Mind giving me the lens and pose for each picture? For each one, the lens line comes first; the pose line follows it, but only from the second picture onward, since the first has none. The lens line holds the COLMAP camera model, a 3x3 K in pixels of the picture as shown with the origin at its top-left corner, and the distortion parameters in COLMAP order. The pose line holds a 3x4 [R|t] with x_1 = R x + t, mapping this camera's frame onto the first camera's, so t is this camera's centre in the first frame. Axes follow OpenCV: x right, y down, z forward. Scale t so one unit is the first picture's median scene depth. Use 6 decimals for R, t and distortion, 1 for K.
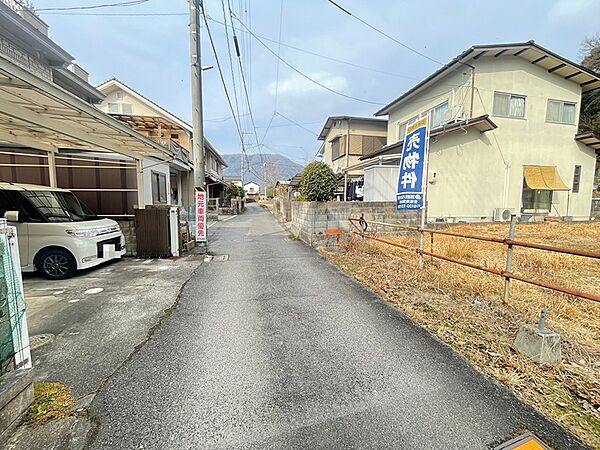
lens RADIAL K [[241.3, 0, 301.4], [0, 241.3, 226.2], [0, 0, 1]] dist [-0.004390, -0.000614]
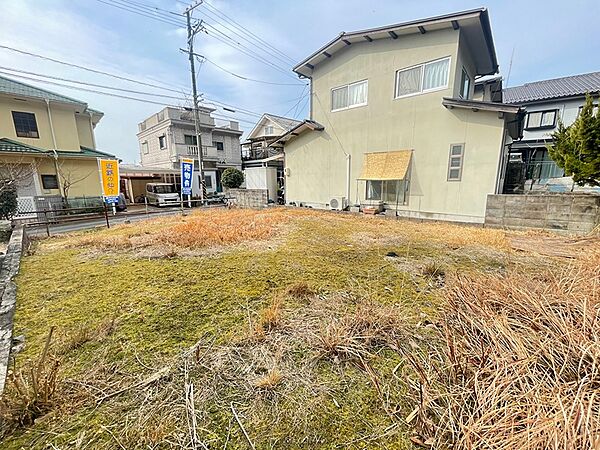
lens RADIAL K [[241.3, 0, 298.9], [0, 241.3, 223.8], [0, 0, 1]] dist [-0.004390, -0.000614]
pose [[0.590788, 0.142011, -0.794230, 2.136752], [-0.064473, 0.989550, 0.128977, -0.114084], [0.804246, -0.024991, 0.593770, 0.276430]]
